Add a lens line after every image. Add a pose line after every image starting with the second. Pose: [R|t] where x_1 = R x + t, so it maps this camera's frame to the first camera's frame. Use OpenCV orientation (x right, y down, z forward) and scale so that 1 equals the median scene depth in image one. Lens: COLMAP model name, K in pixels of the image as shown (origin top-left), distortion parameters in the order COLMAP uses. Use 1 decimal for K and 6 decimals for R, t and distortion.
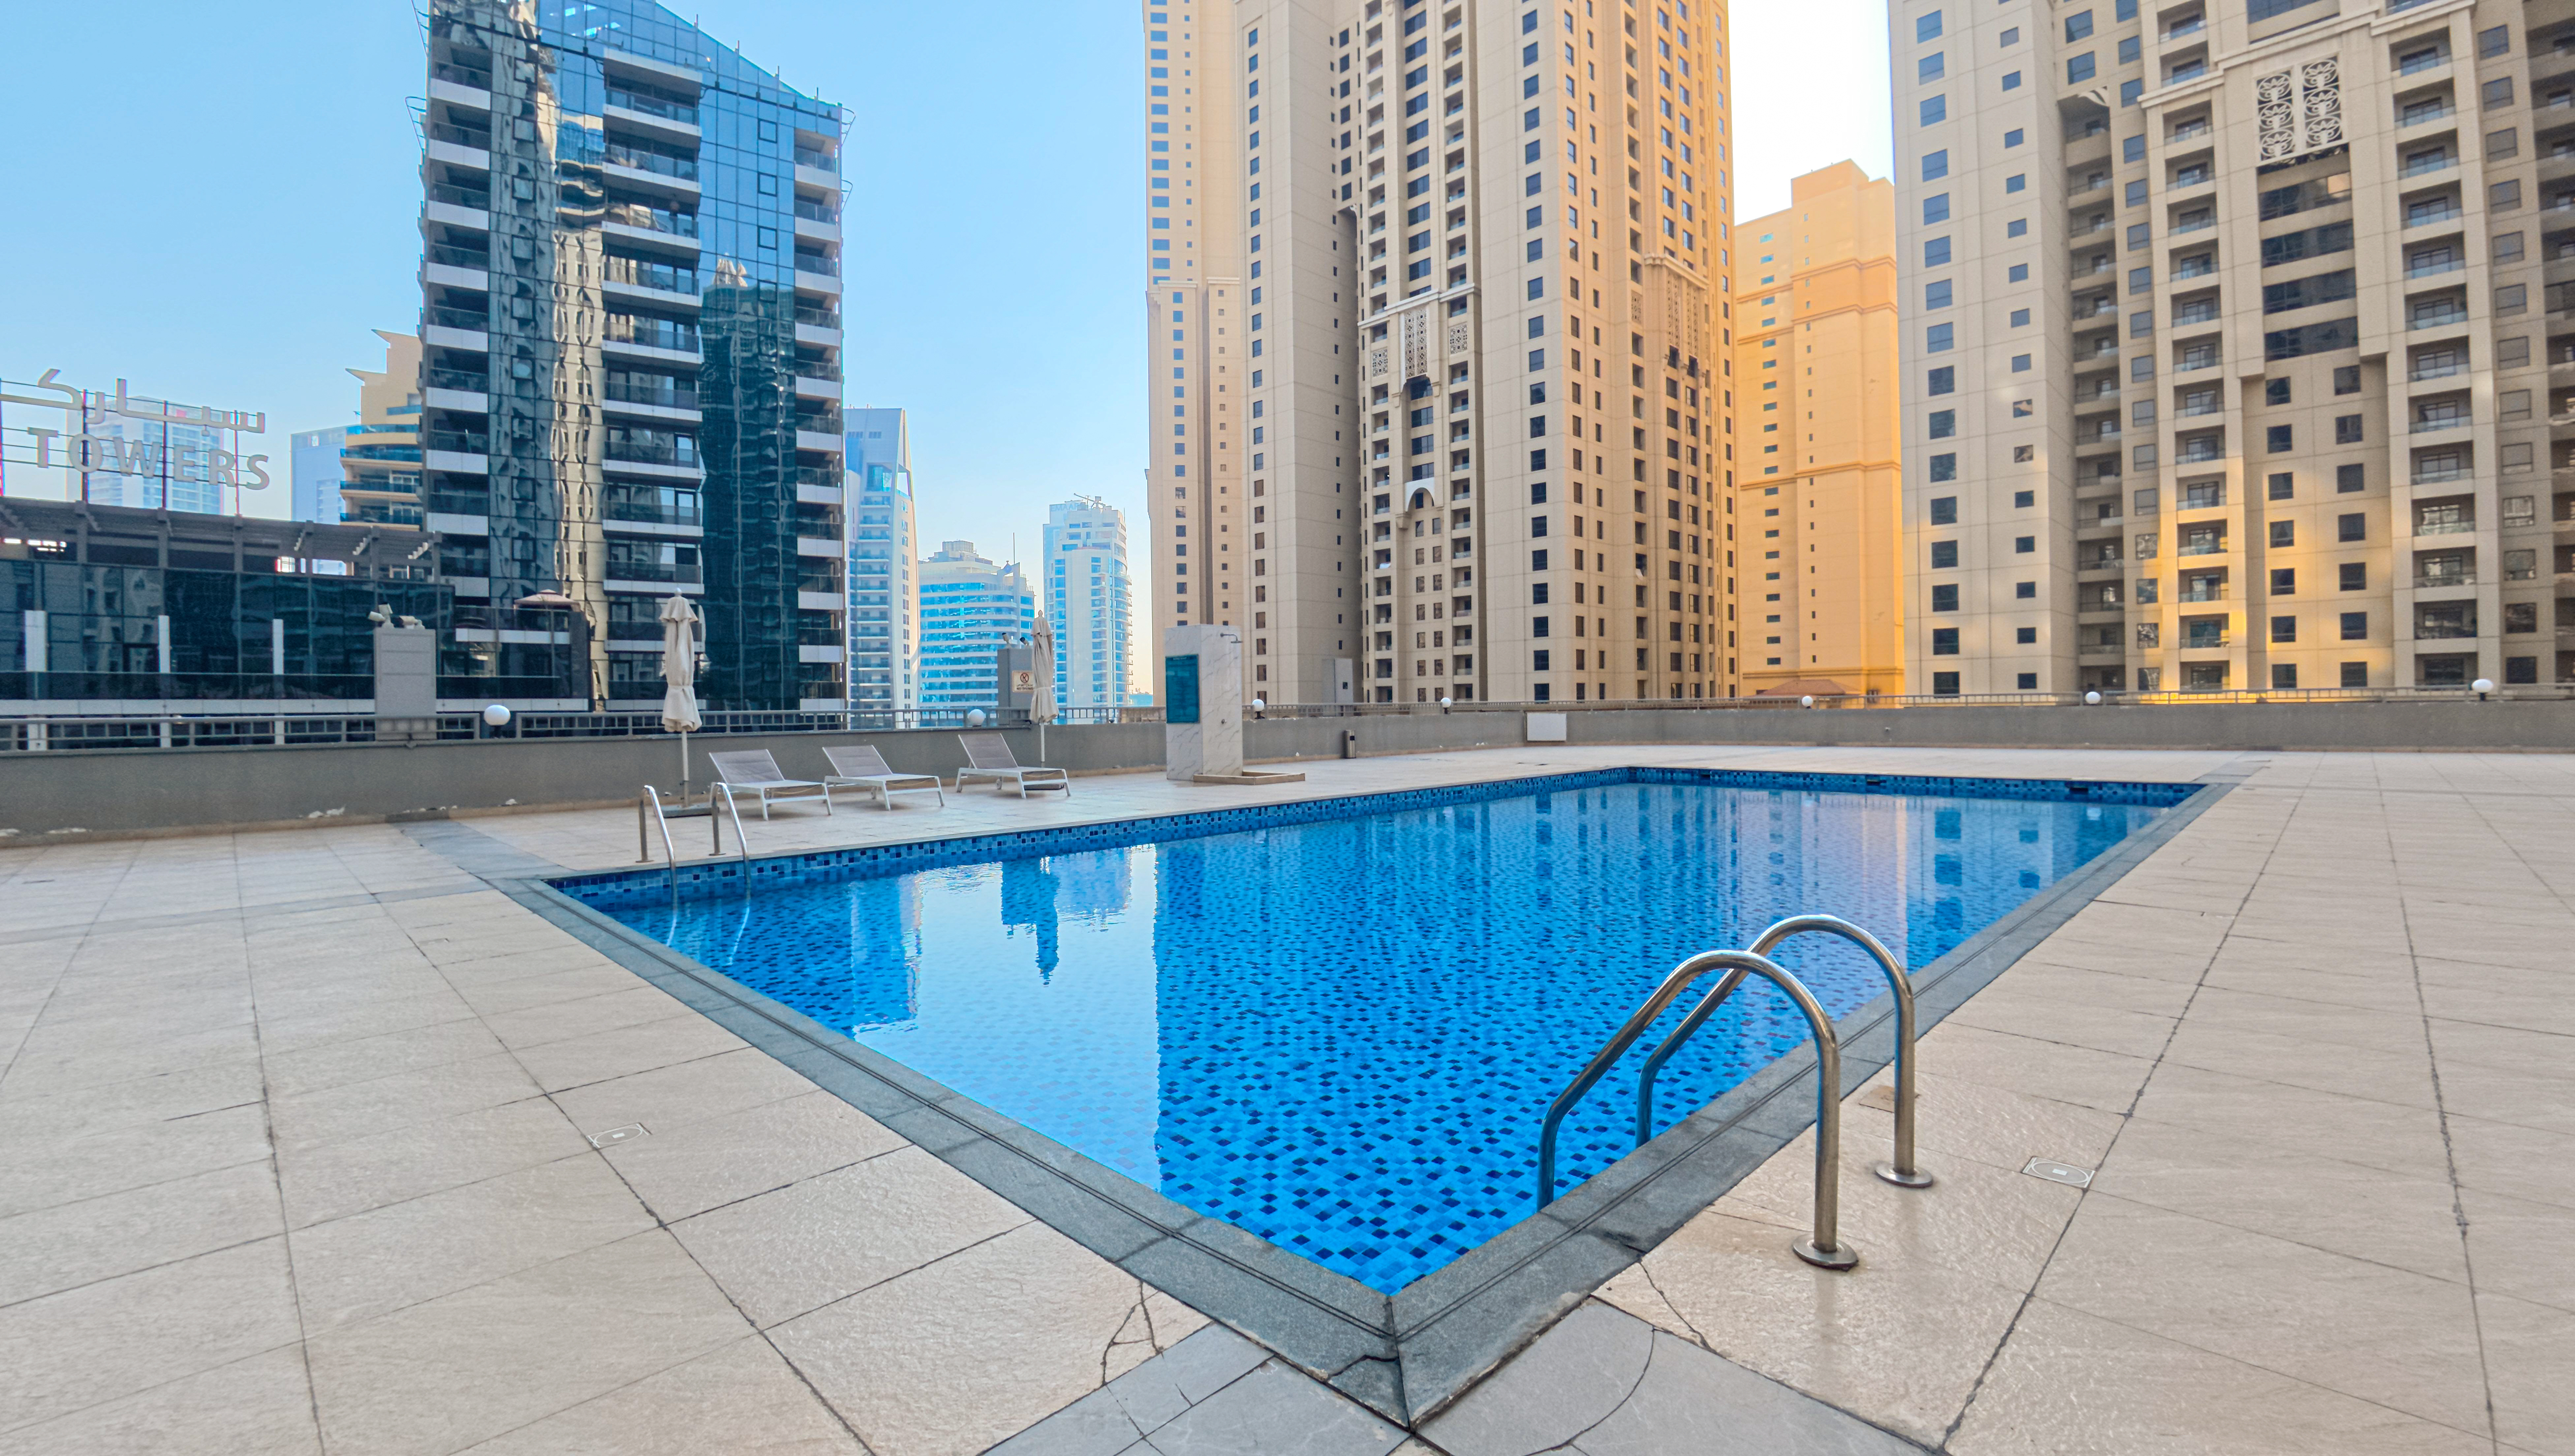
lens RADIAL K [[1064.3, 0, 1299.2], [0, 1064.3, 693.7], [0, 0, 1]] dist [-0.006999, 0.002054]
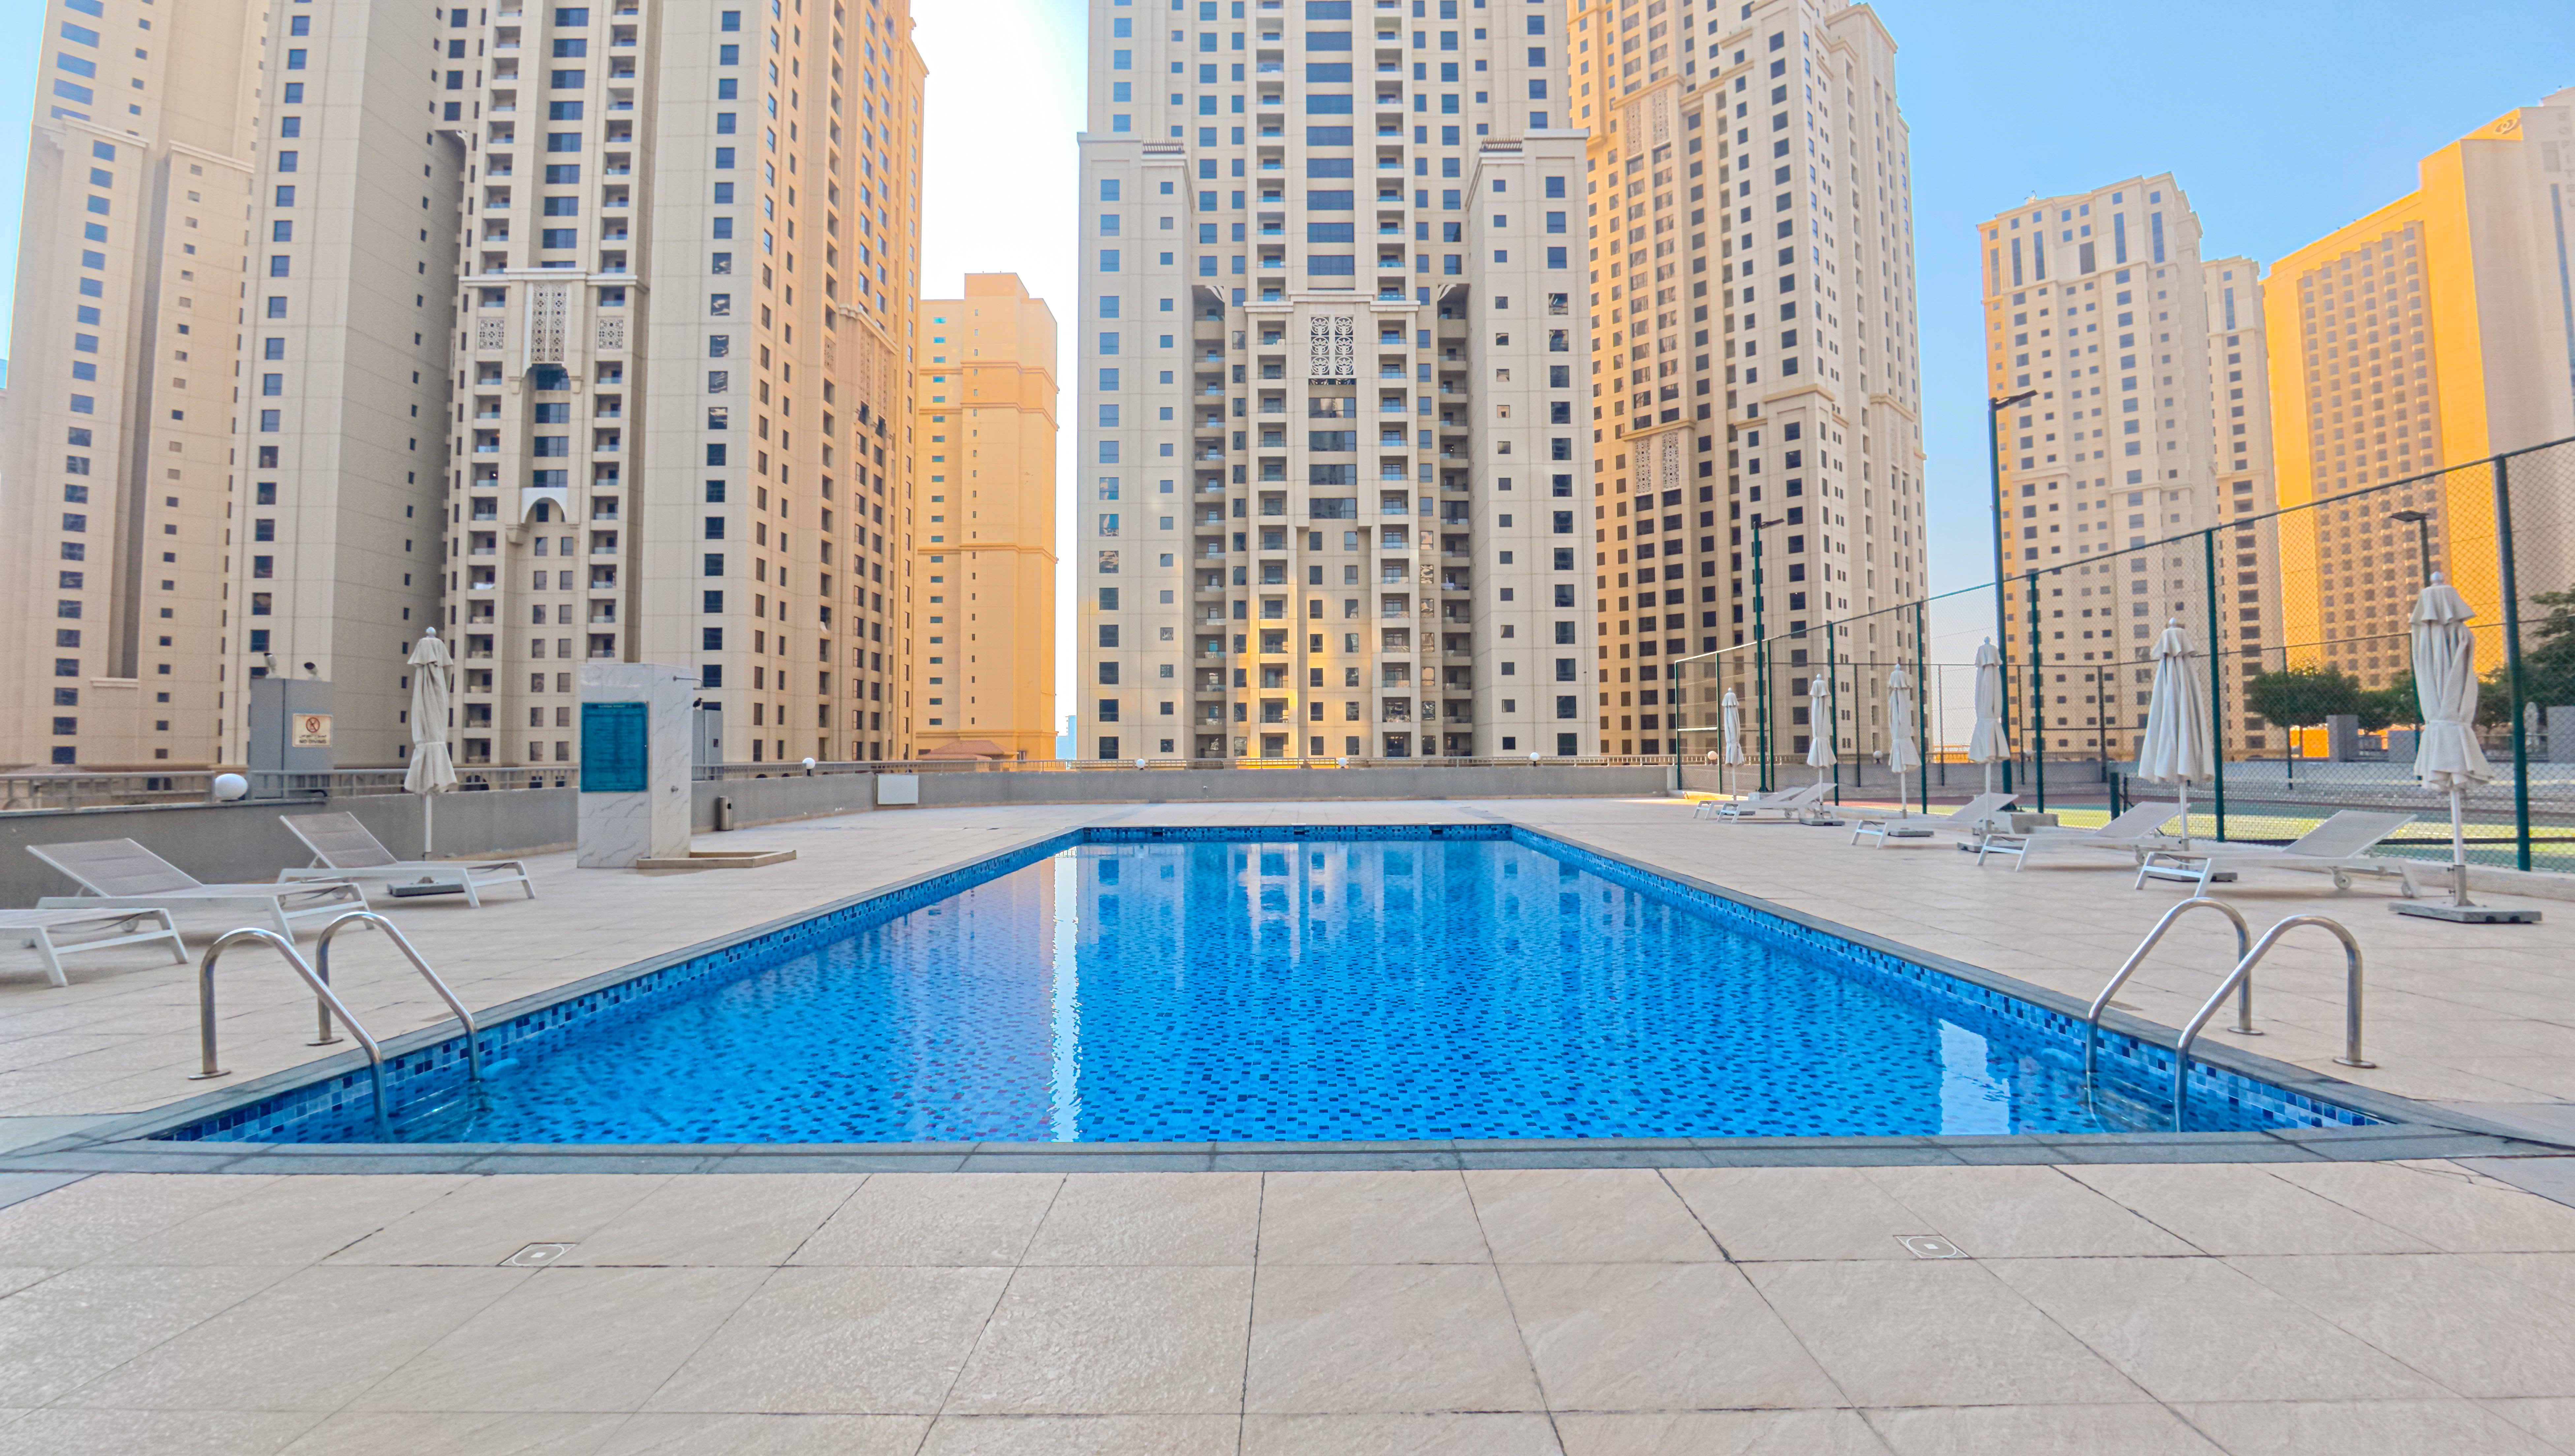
lens RADIAL K [[1064.3, 0, 1300.3], [0, 1064.3, 695.1], [0, 0, 1]] dist [-0.006999, 0.002054]
pose [[0.717203, 0.049934, 0.695073, -0.033065], [-0.012488, 0.998190, -0.058824, -0.000290], [-0.696752, 0.033509, 0.716529, 0.013094]]
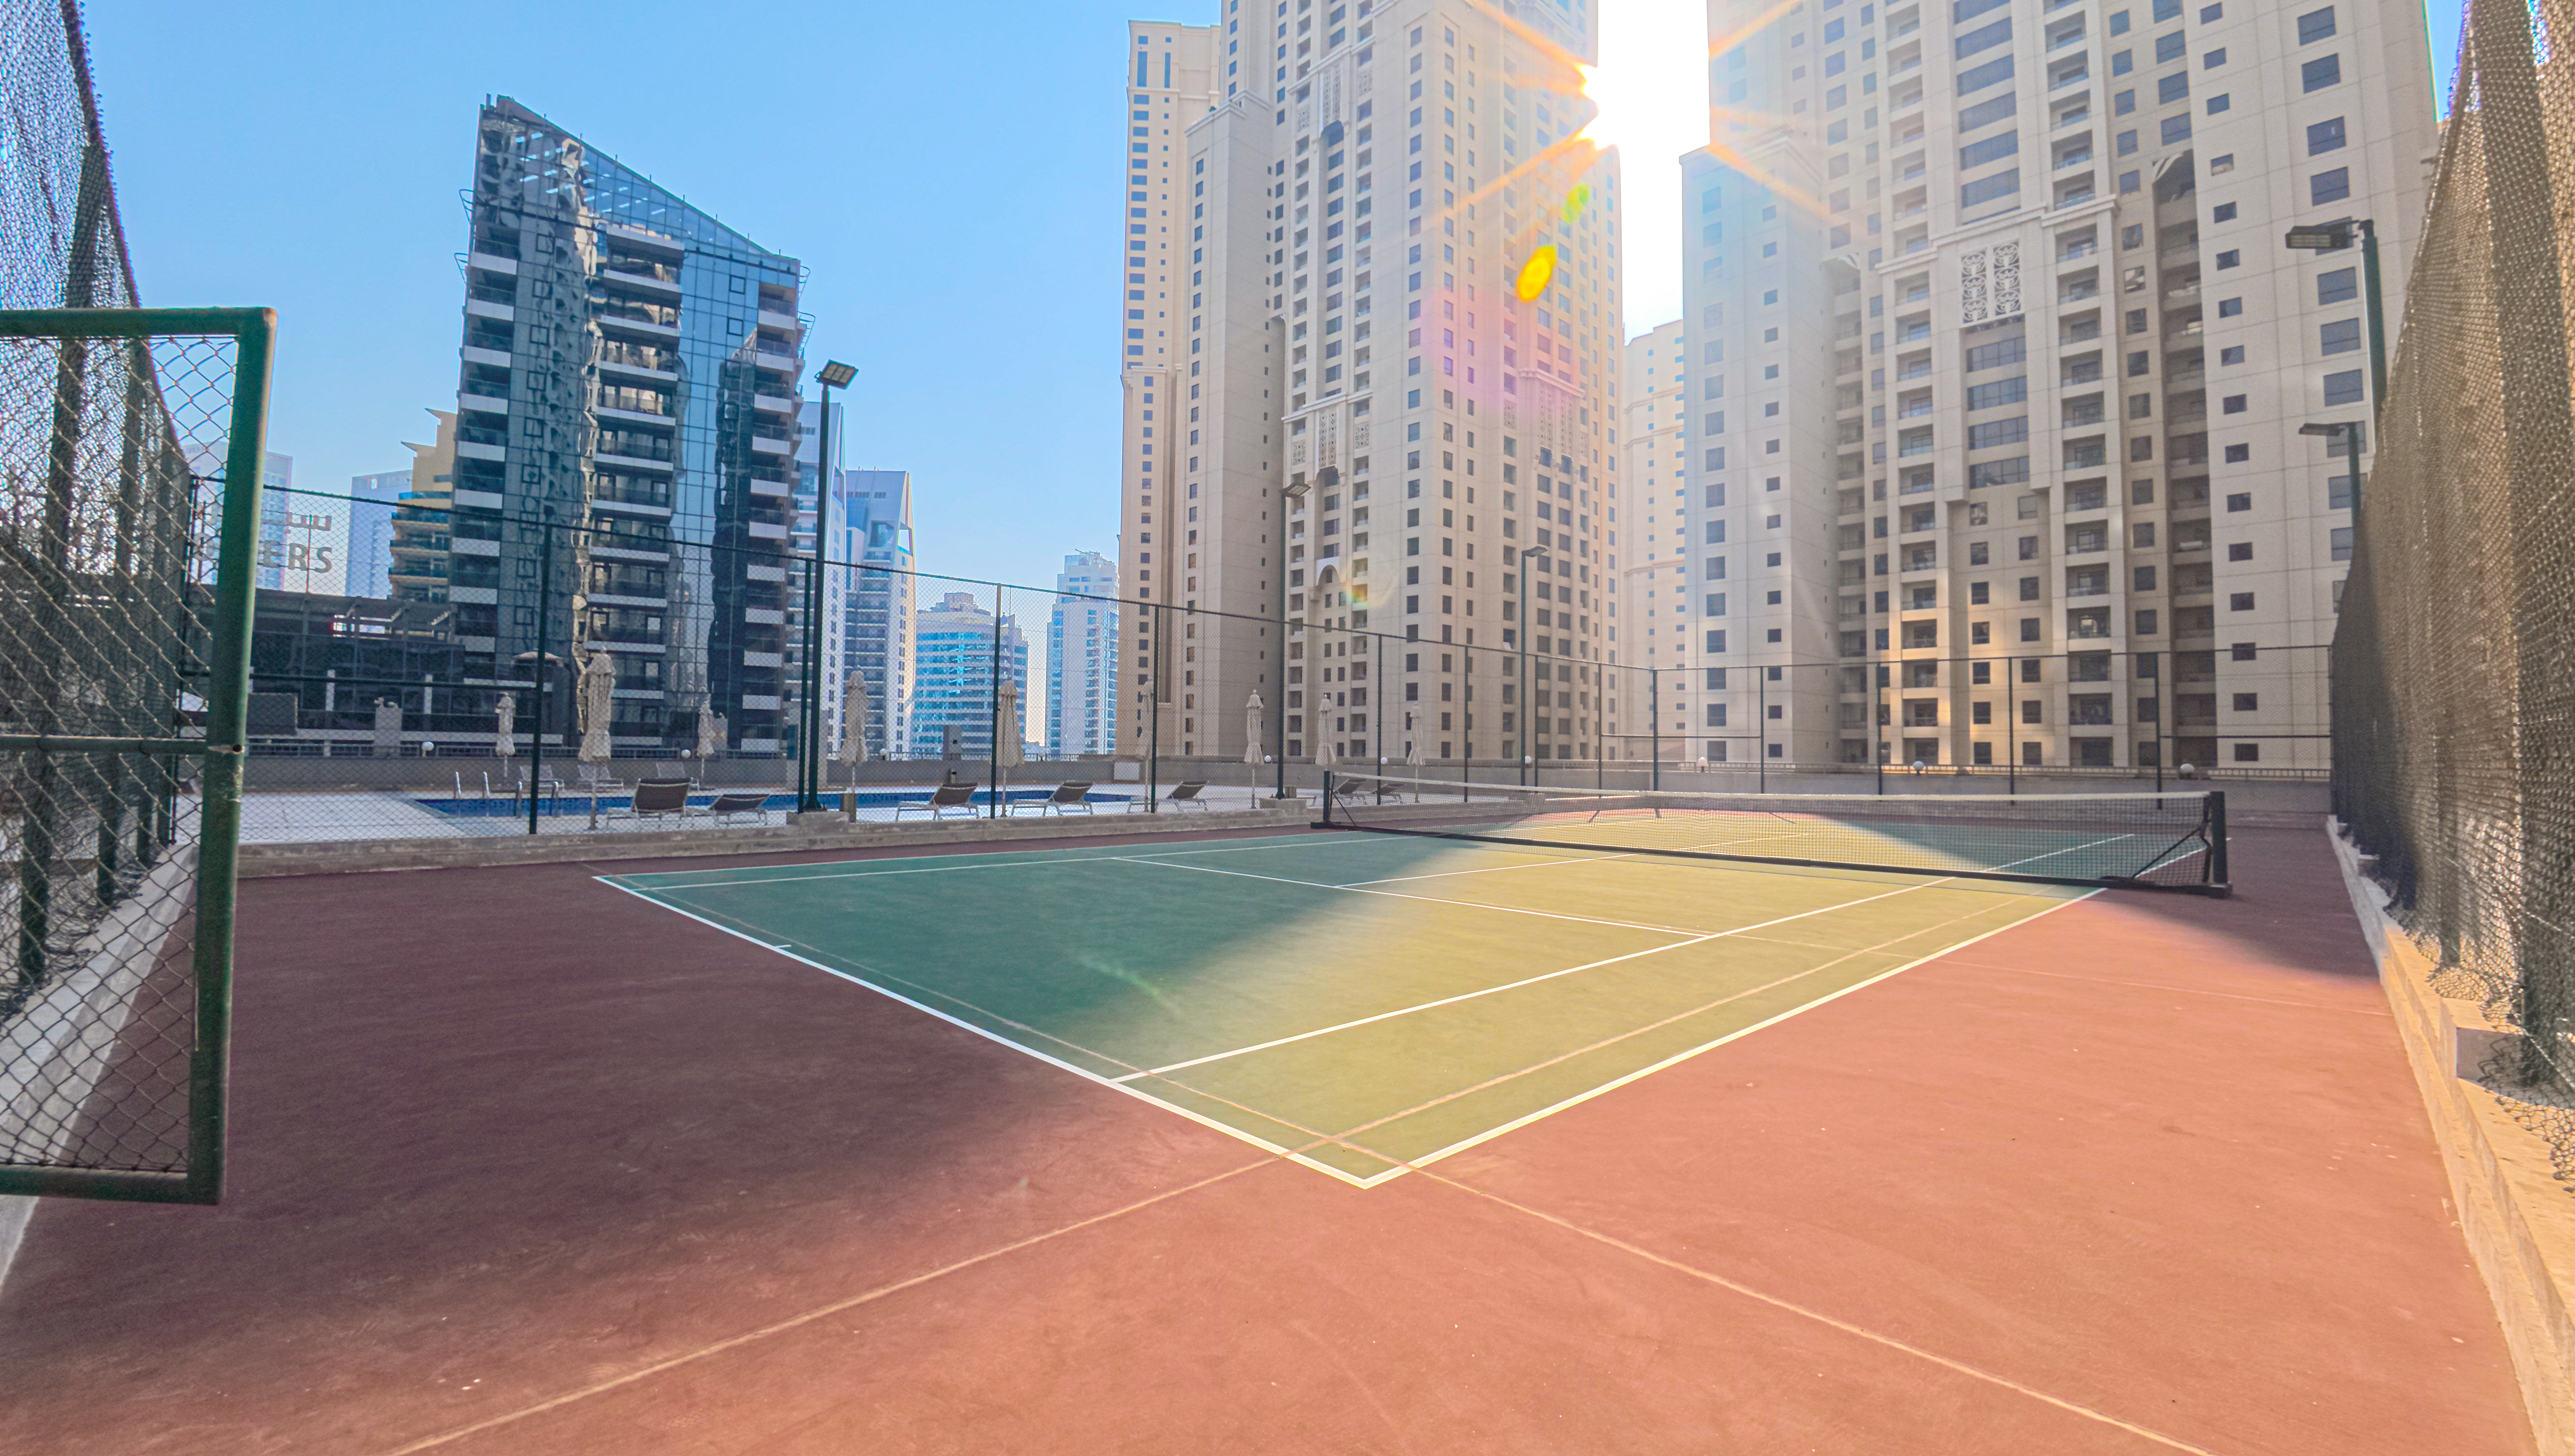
lens RADIAL K [[1064.3, 0, 1297.0], [0, 1064.3, 699.1], [0, 0, 1]] dist [-0.006999, 0.002054]
pose [[0.999344, 0.026049, -0.025167, 0.123974], [-0.027098, 0.998738, -0.042281, -0.003804], [0.024034, 0.042935, 0.998789, -0.131014]]
